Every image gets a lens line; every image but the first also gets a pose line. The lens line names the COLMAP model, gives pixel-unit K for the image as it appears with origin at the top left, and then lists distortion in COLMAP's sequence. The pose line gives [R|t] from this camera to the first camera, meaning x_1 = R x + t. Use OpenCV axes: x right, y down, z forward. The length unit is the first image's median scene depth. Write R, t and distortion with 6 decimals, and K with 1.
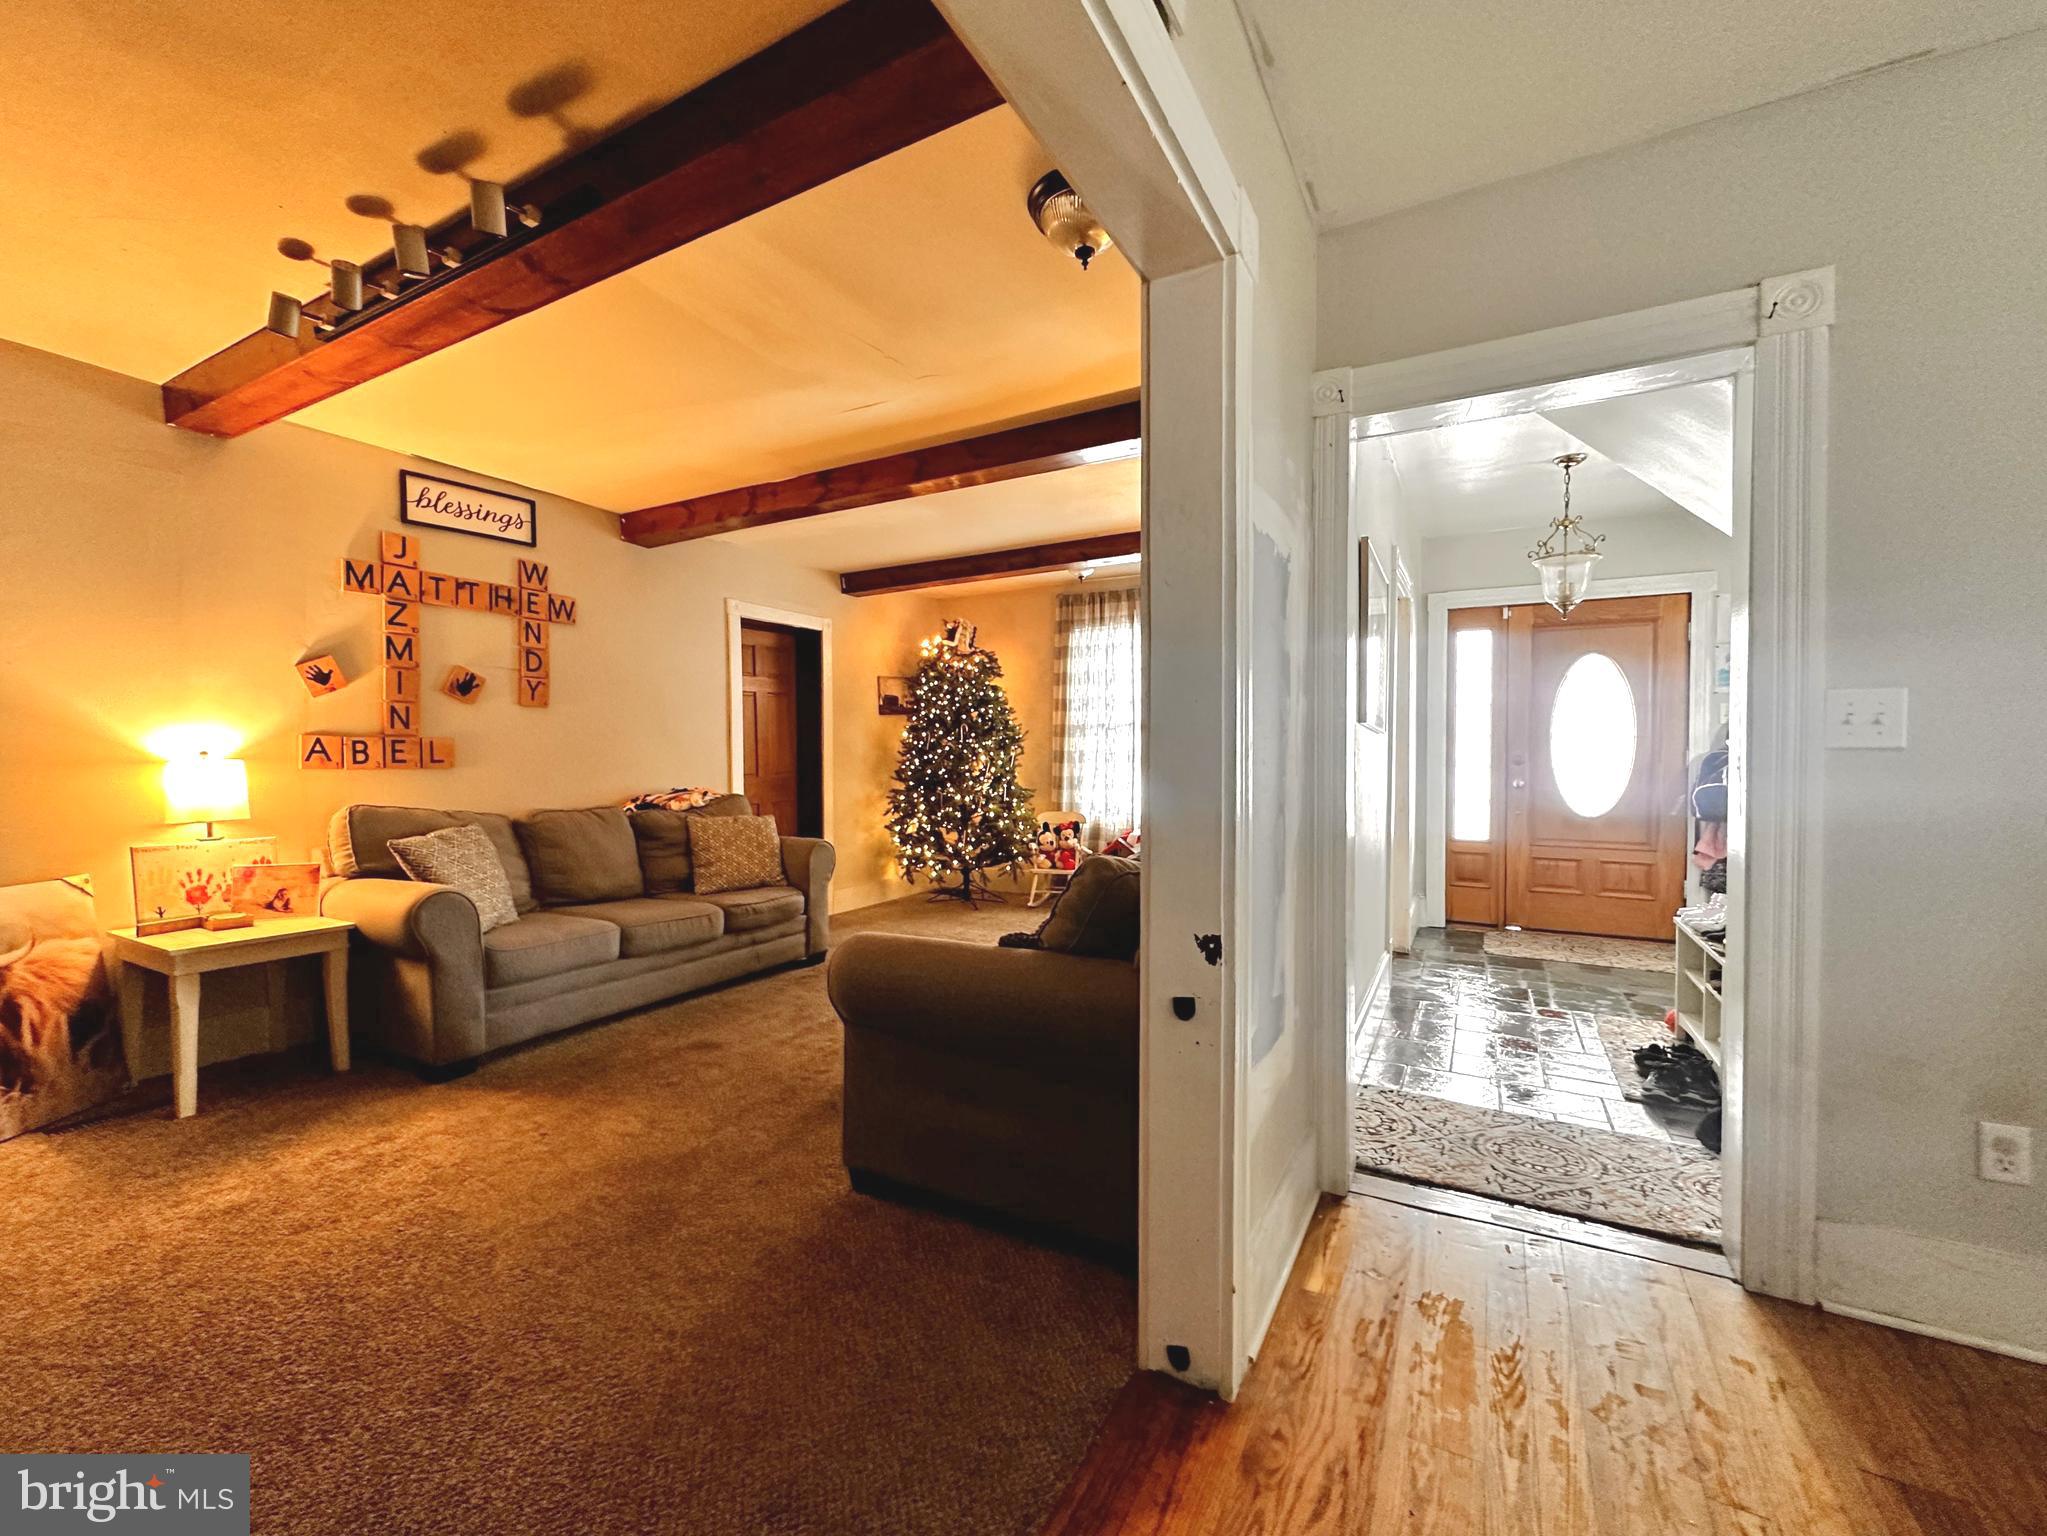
lens RADIAL K [[821.9, 0, 1030.4], [0, 821.9, 762.1], [0, 0, 1]] dist [-0.000686, 0.000068]
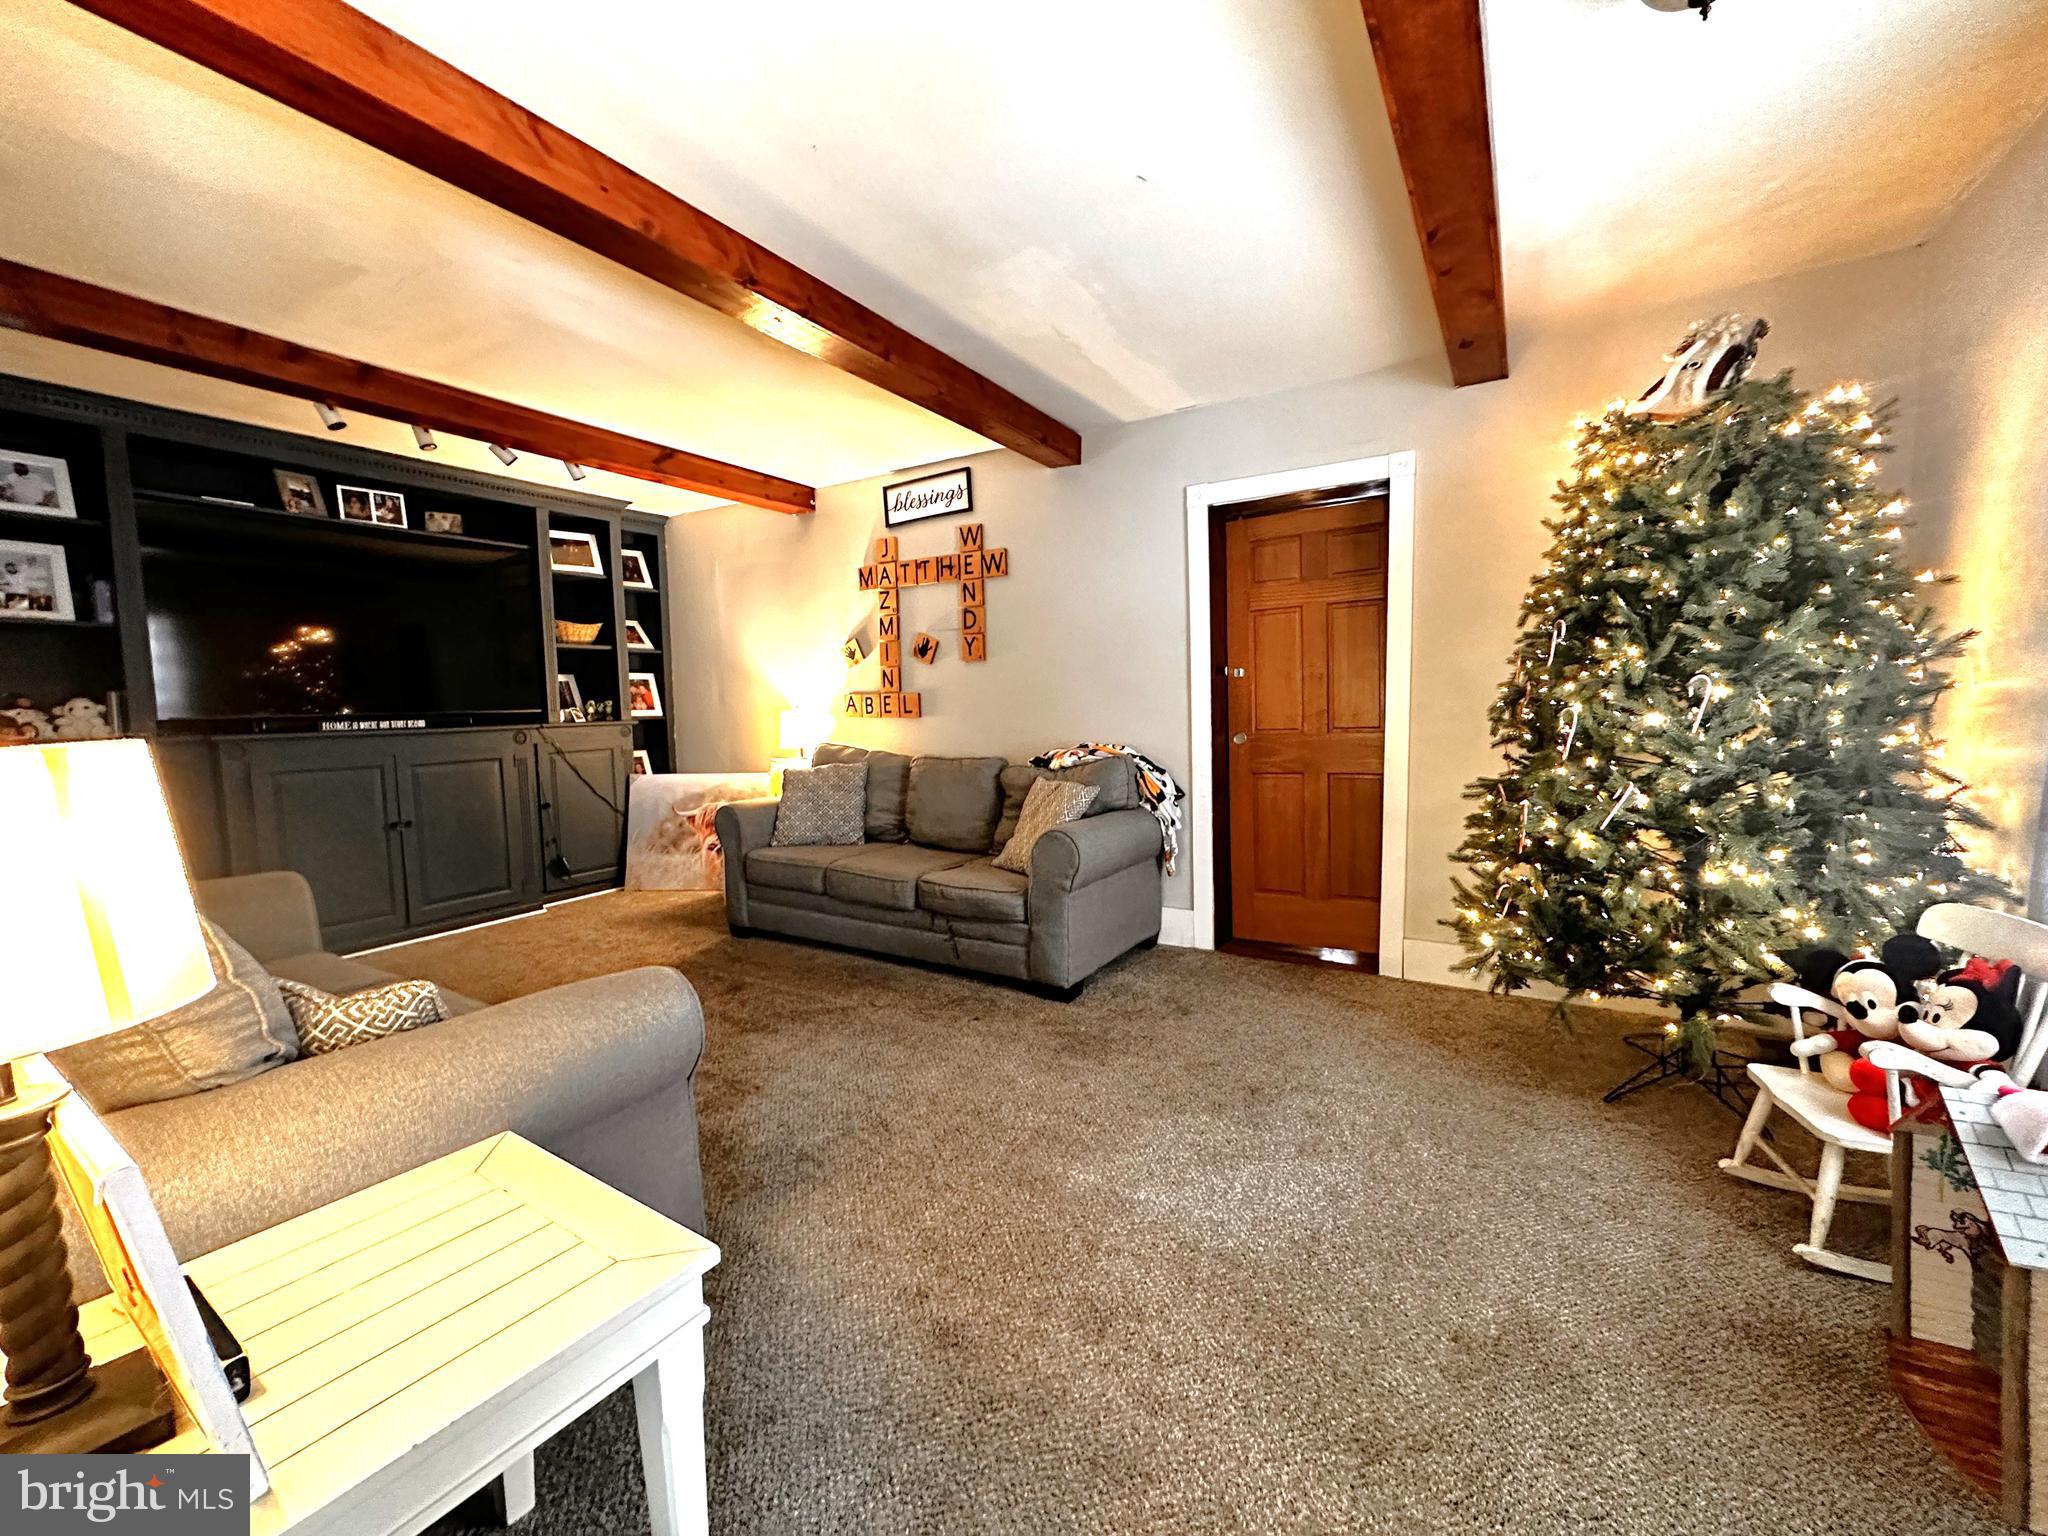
lens RADIAL K [[822.3, 0, 1033.0], [0, 822.3, 767.4], [0, 0, 1]] dist [-0.000686, 0.000068]
pose [[-0.040530, 0.080498, -0.995930, 0.504822], [0.011649, 0.996720, 0.080088, -0.014100], [0.999110, -0.008356, -0.041334, 1.168381]]
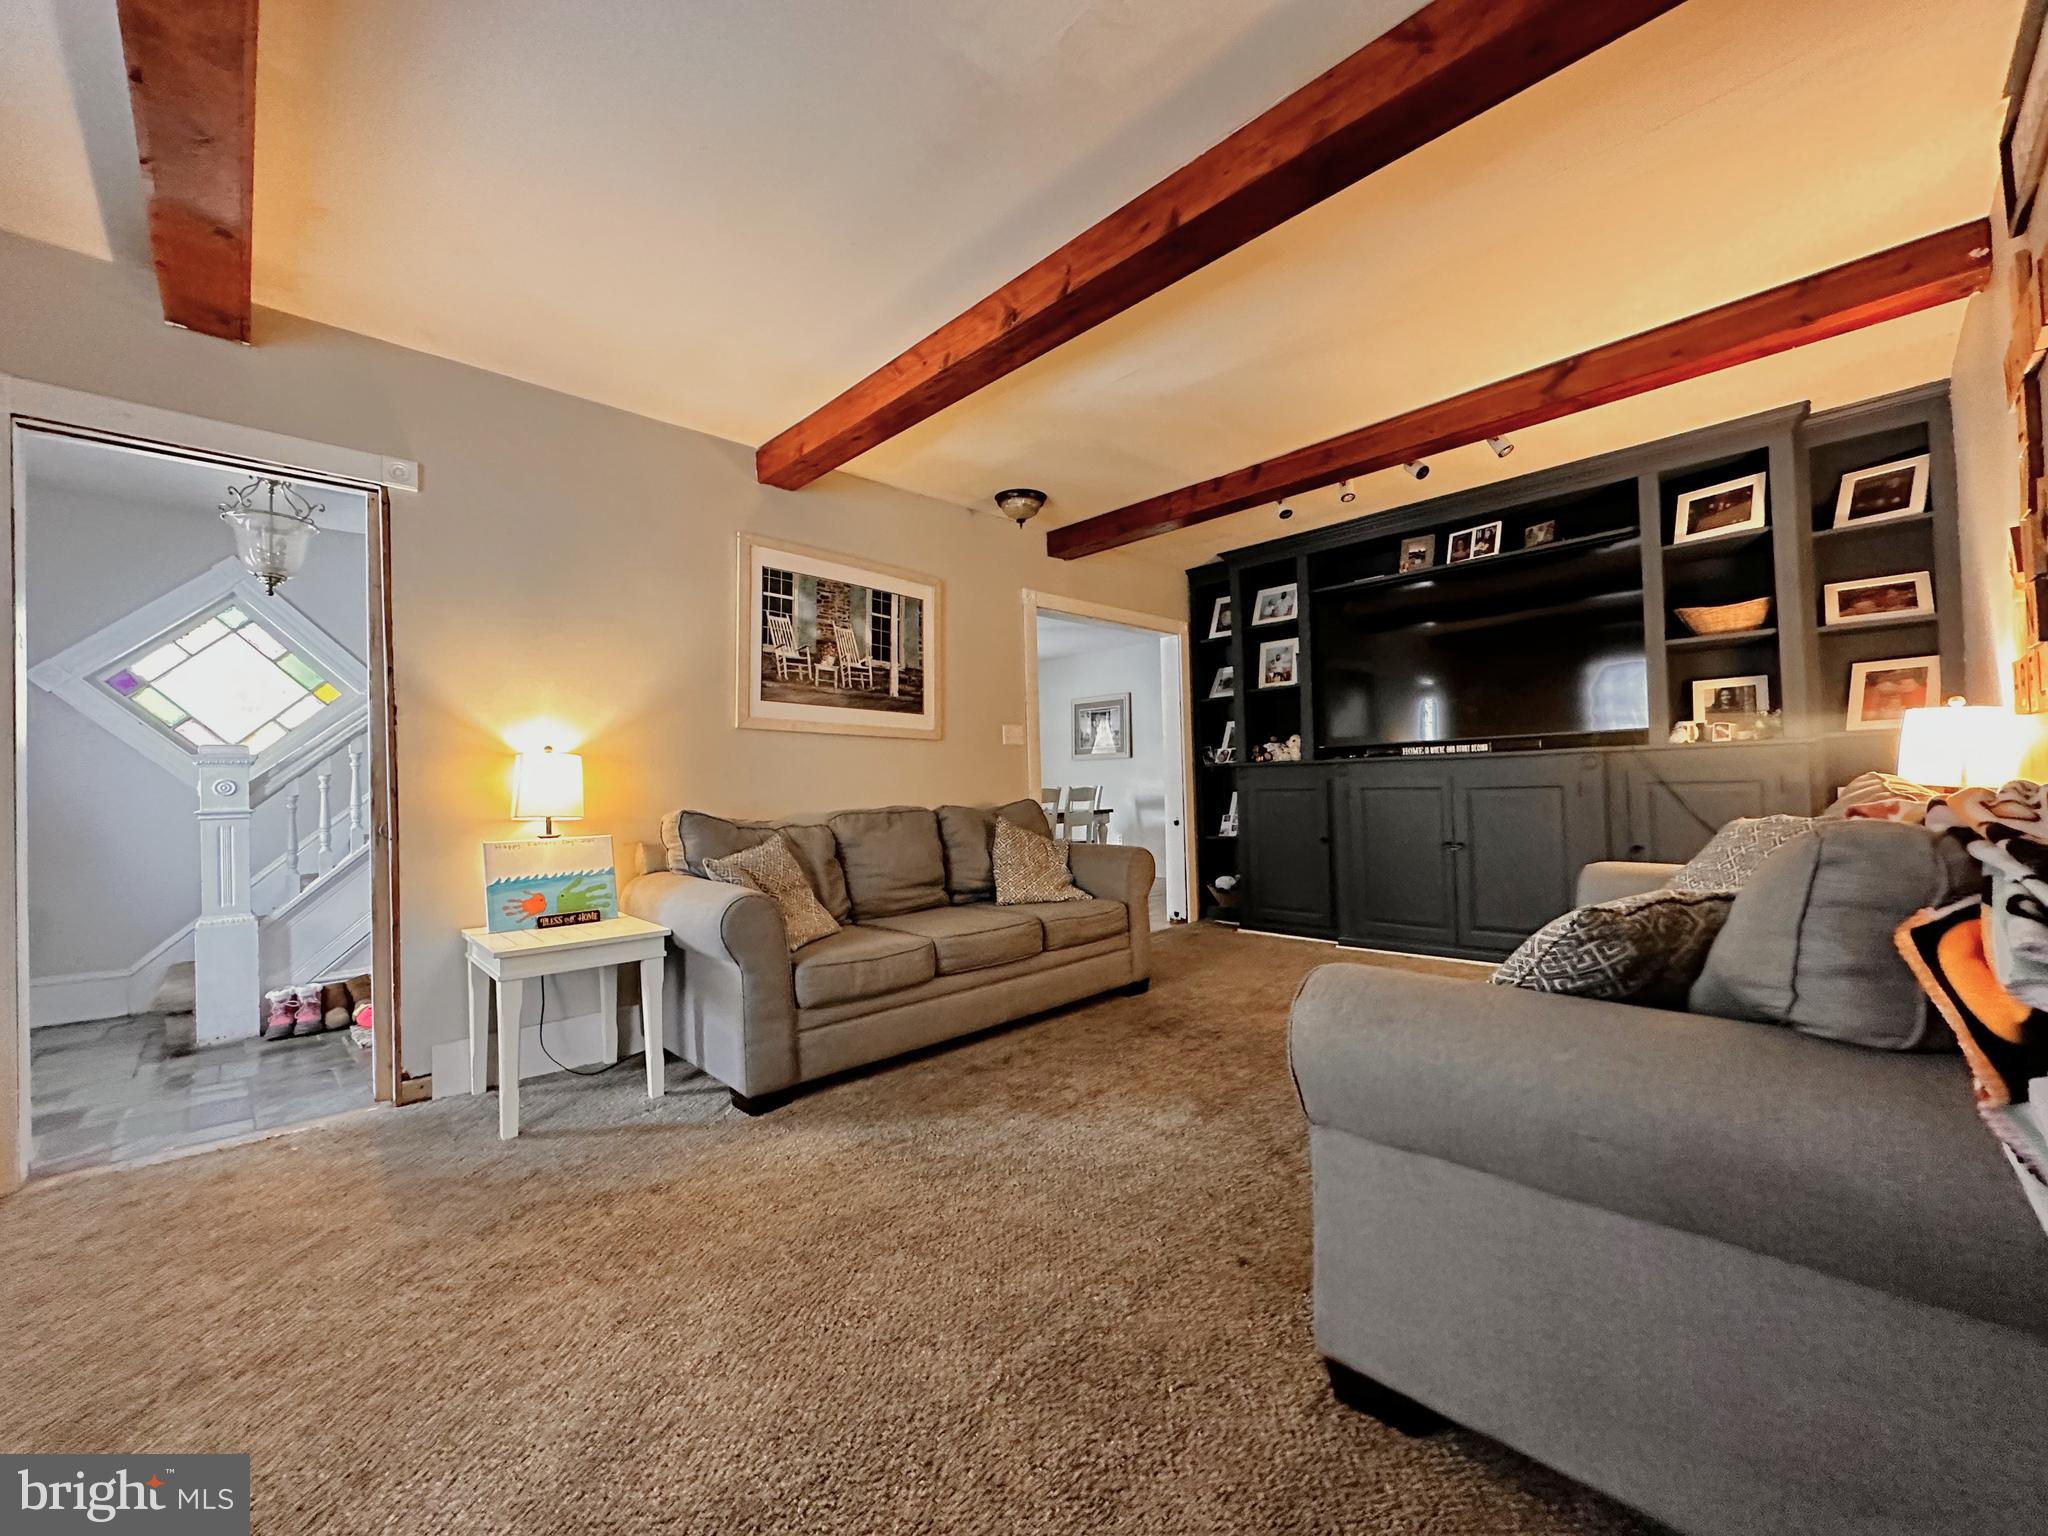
lens RADIAL K [[822.3, 0, 1029.9], [0, 822.3, 772.7], [0, 0, 1]] dist [-0.000686, 0.000068]
pose [[-0.956827, 0.029523, 0.289154, -0.287503], [0.029598, 0.999553, -0.004114, 0.025590], [-0.289146, 0.004622, -0.957274, 1.533558]]
